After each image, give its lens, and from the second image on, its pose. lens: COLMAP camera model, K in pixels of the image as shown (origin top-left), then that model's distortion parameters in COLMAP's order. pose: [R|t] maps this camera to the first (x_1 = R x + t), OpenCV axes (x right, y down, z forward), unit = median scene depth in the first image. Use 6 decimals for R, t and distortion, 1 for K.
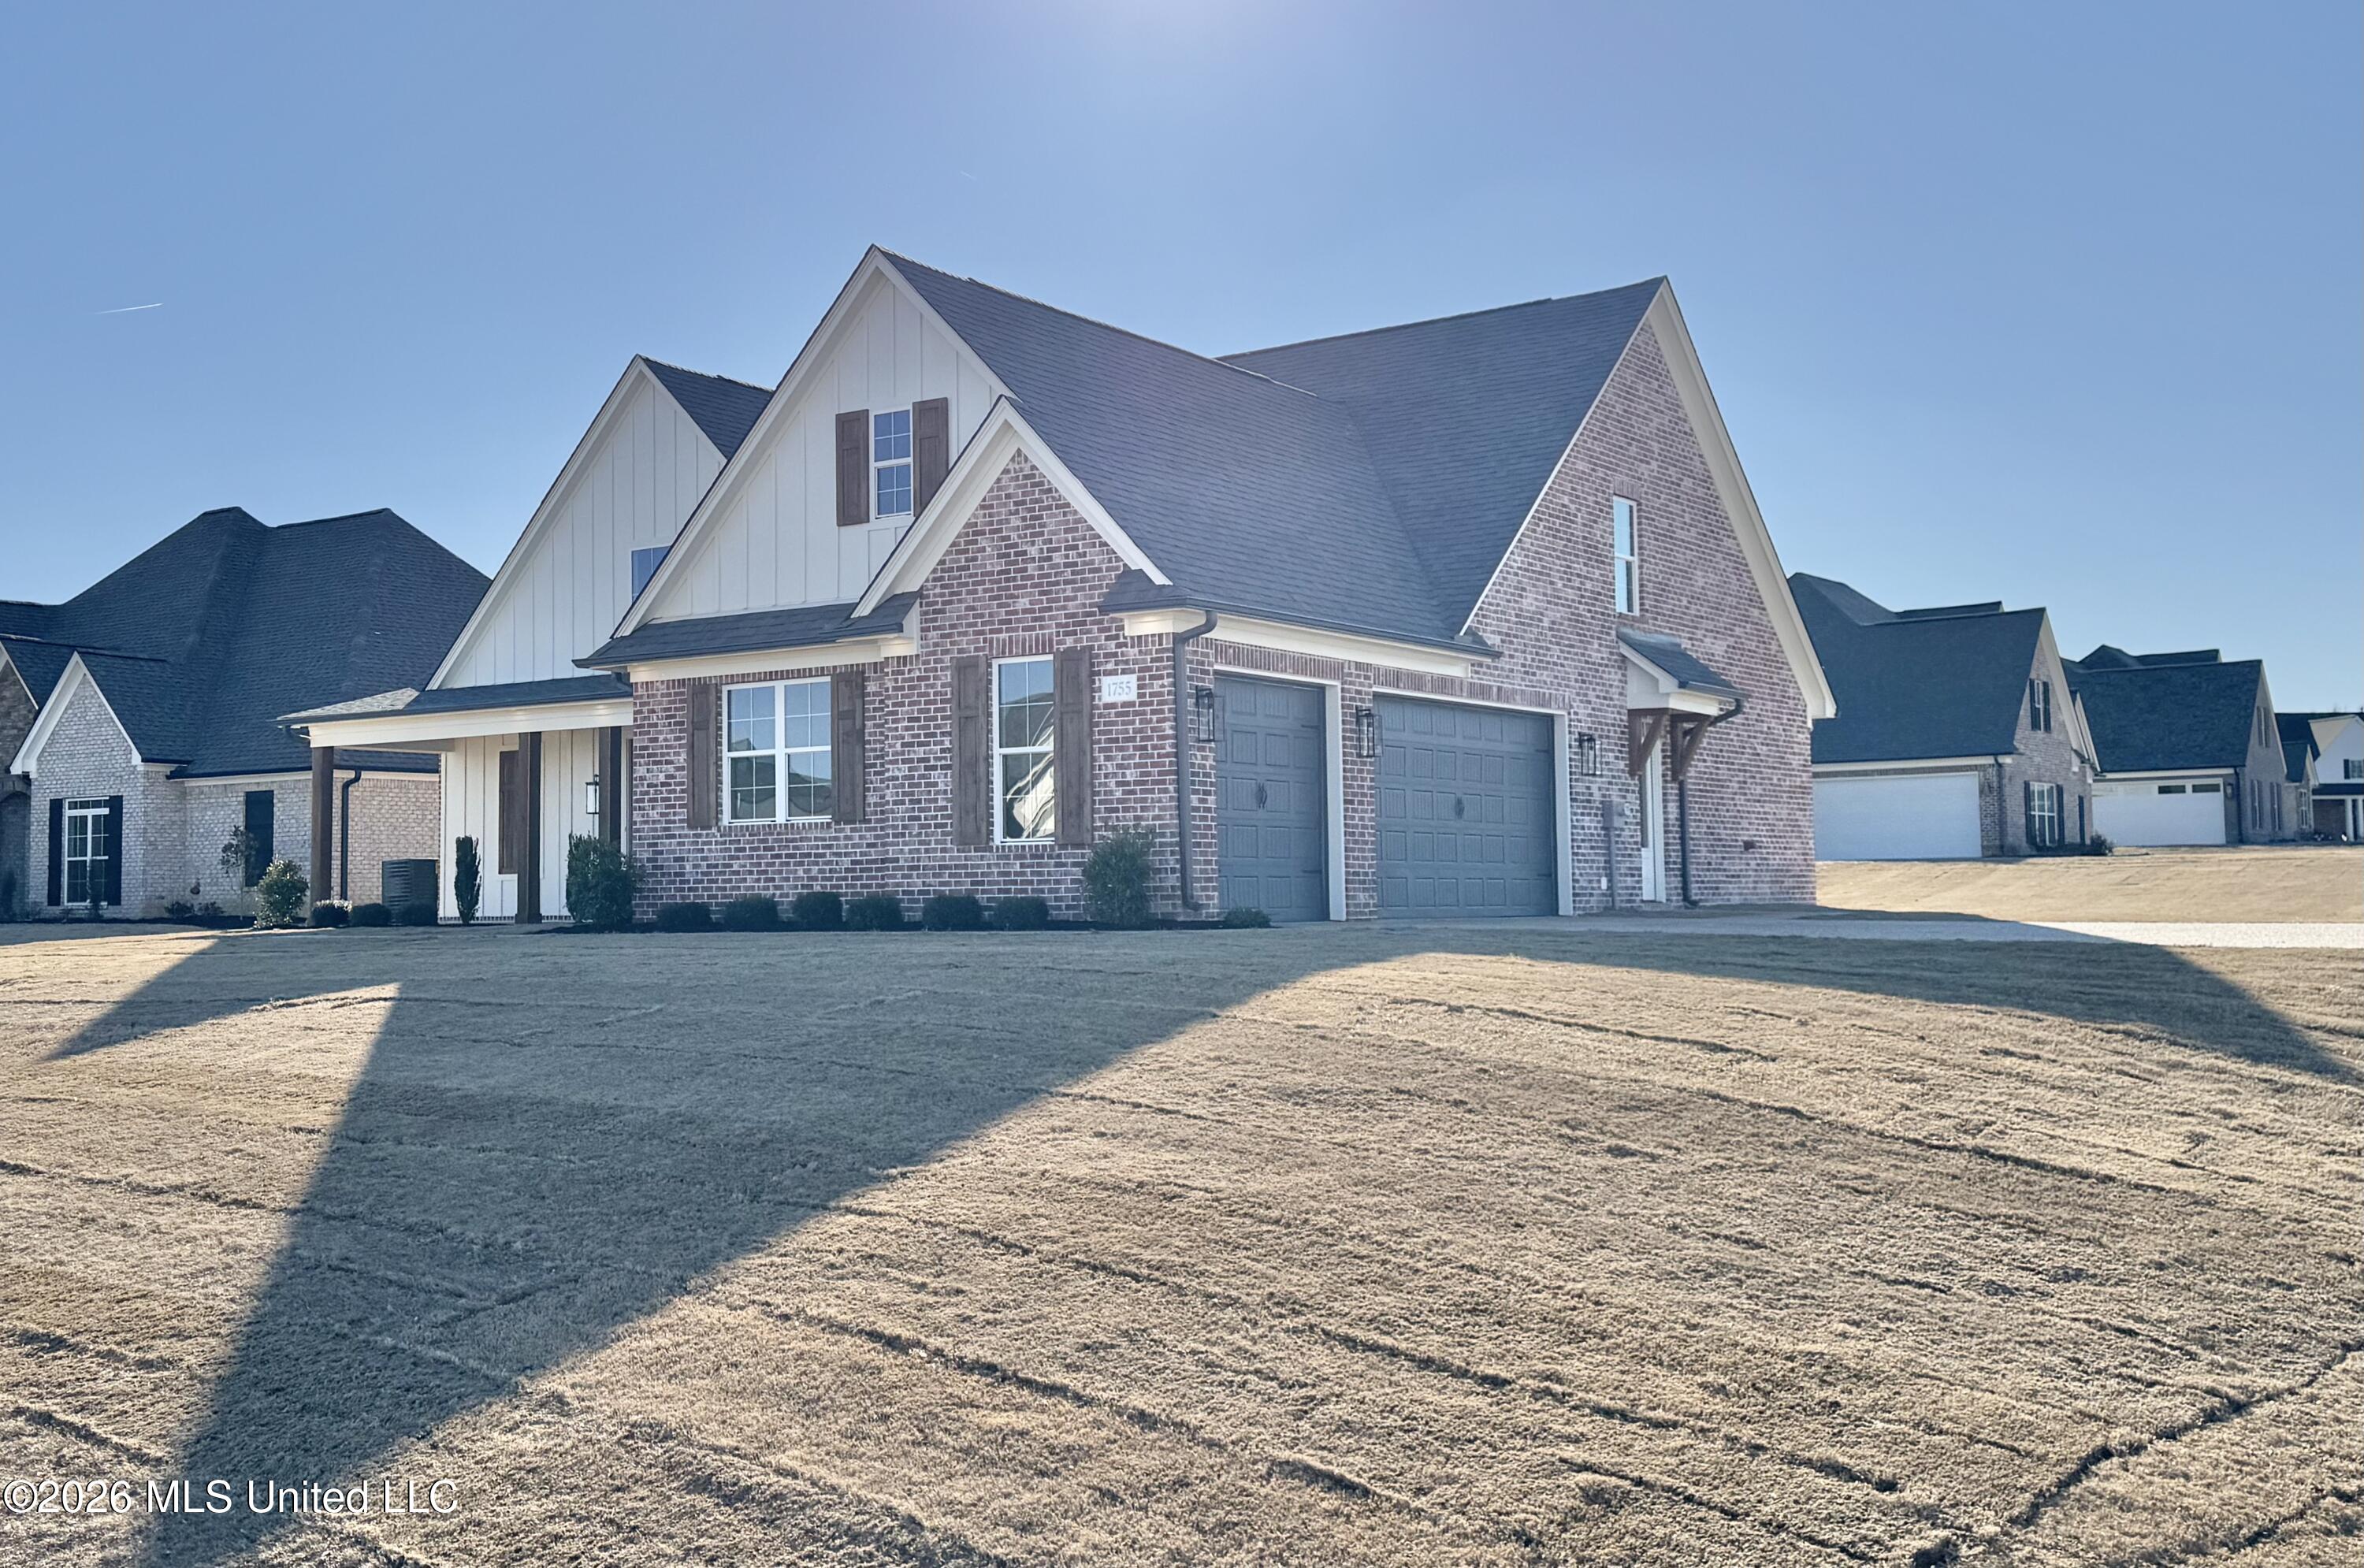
lens RADIAL K [[2207.6, 0, 1181.7], [0, 2207.6, 774.5], [0, 0, 1]] dist [-0.001594, 0.000000]
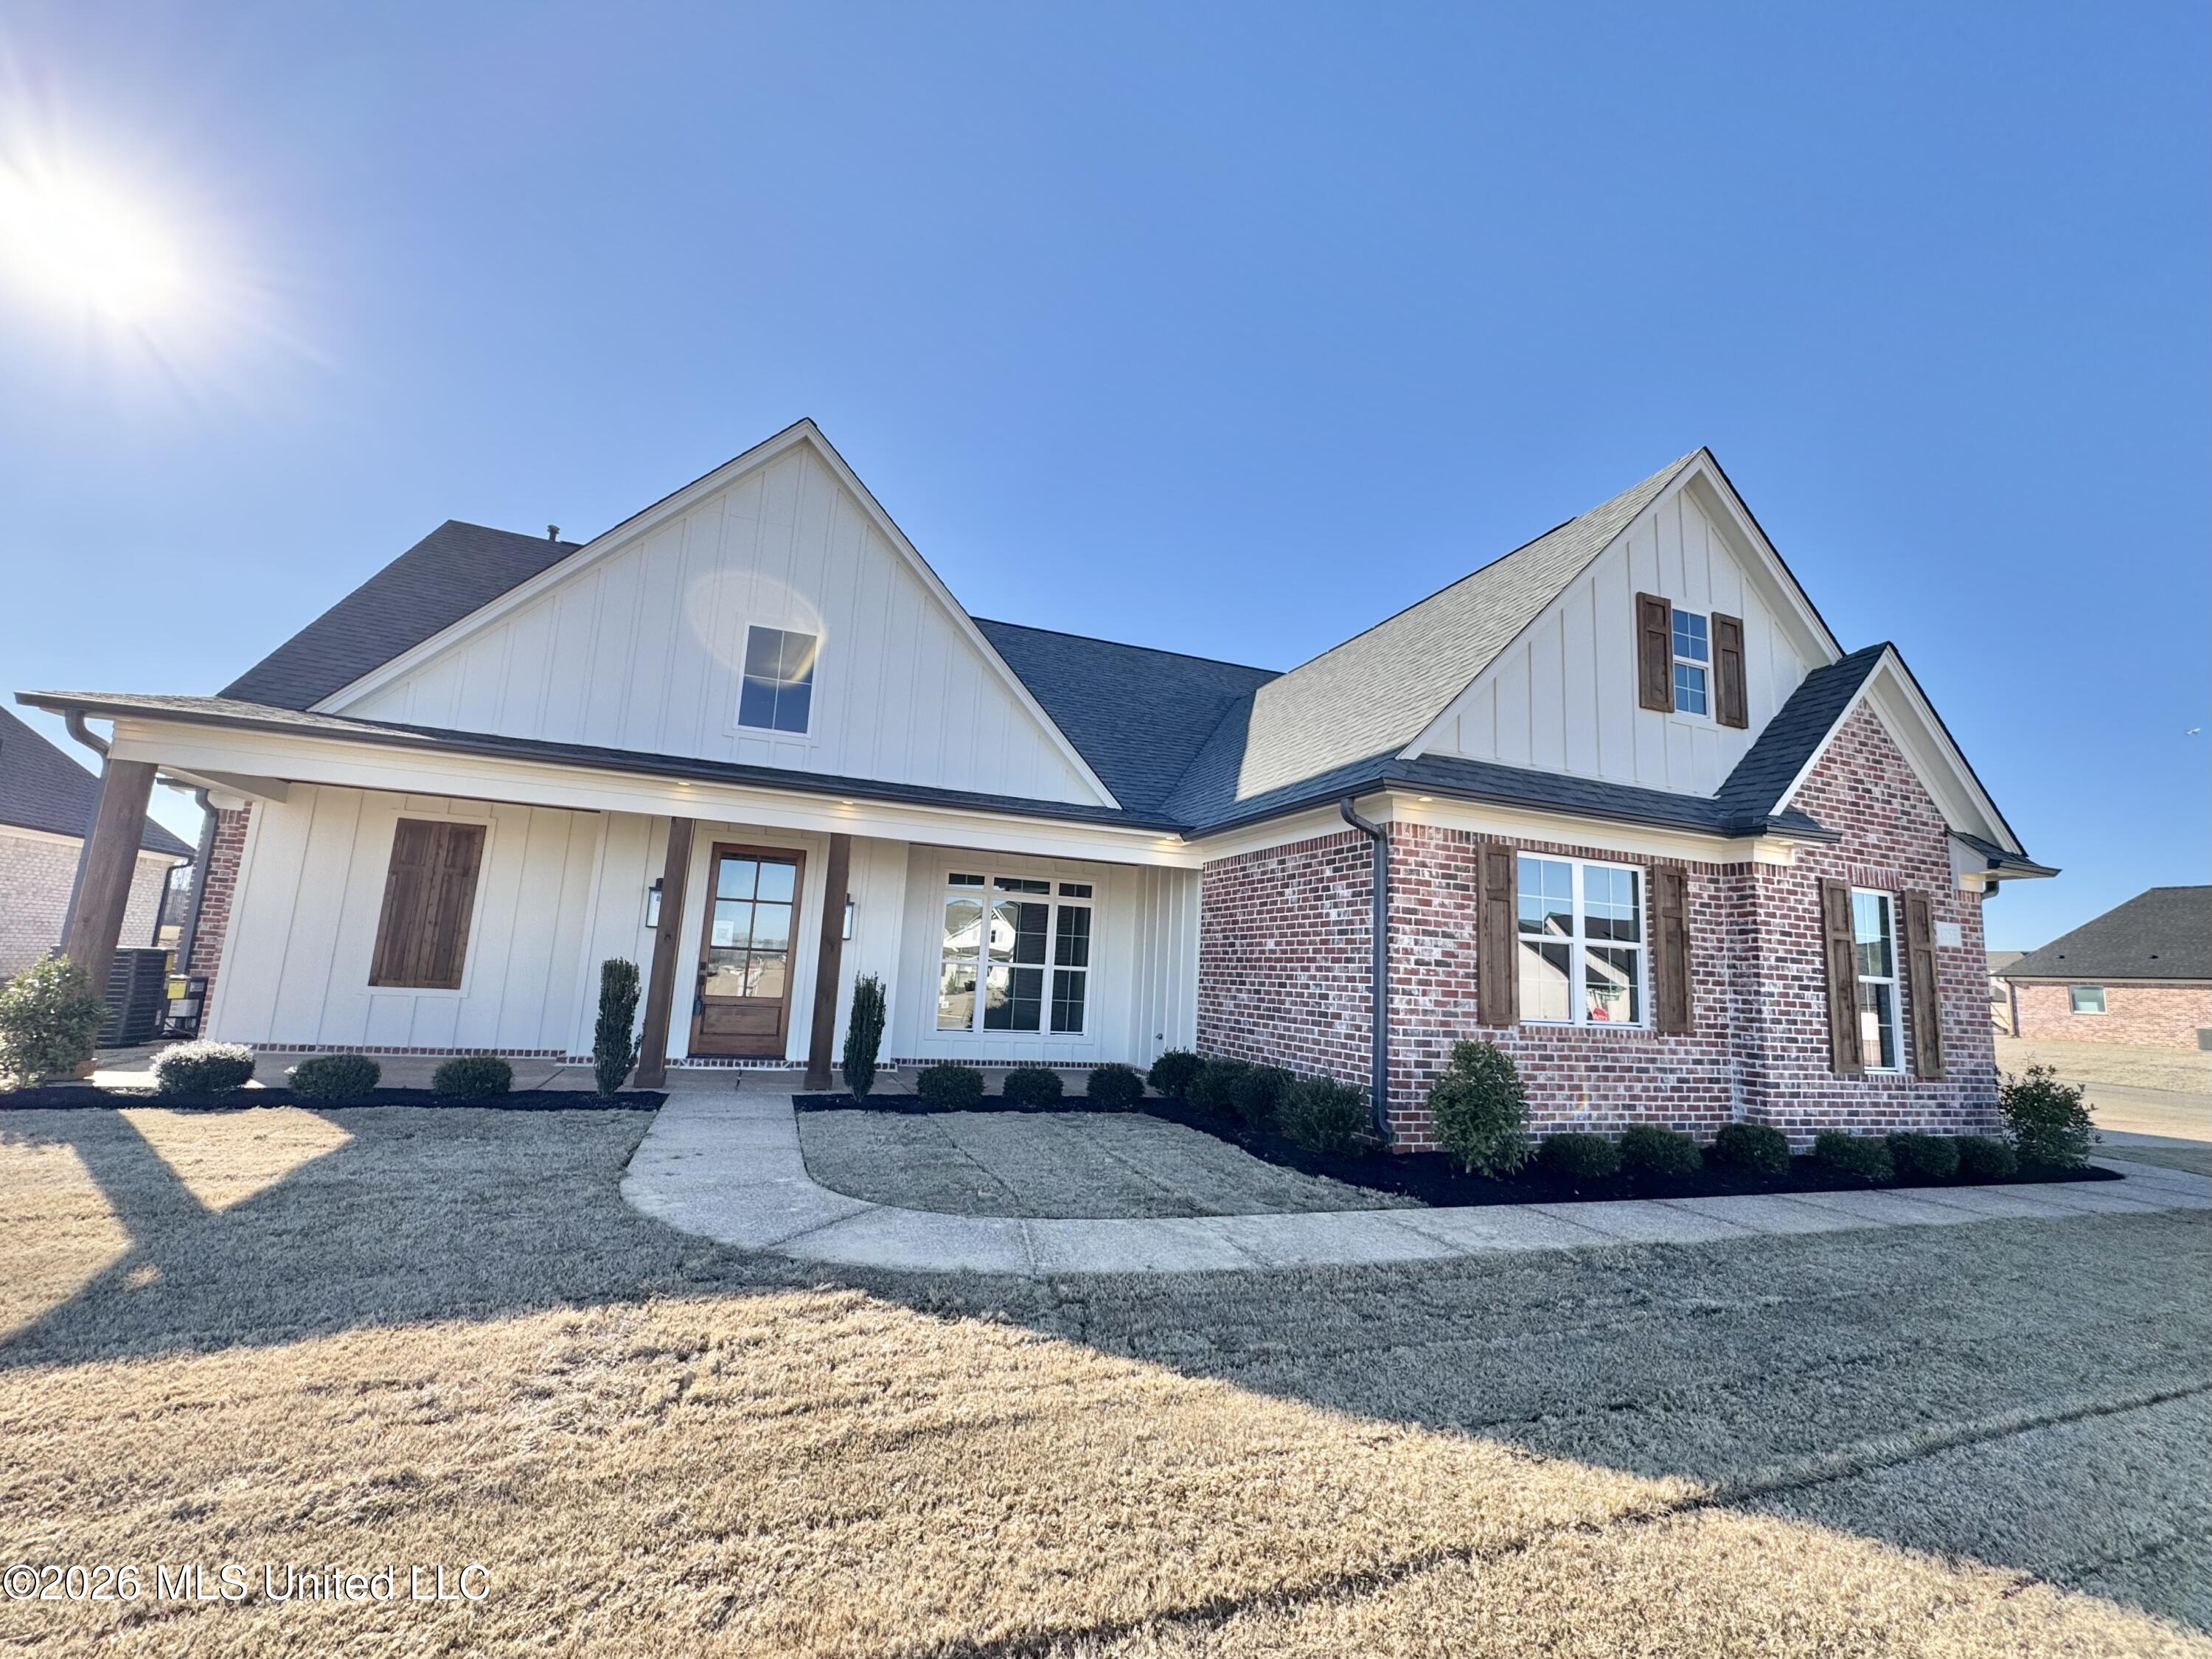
lens RADIAL K [[895.6, 0, 1096.1], [0, 895.6, 847.2], [0, 0, 1]] dist [0.001568, 0.000126]
pose [[0.622169, 0.164793, 0.765342, -0.607466], [-0.103985, 0.986328, -0.127843, 0.018475], [-0.775946, -0.000044, 0.630799, 0.990394]]
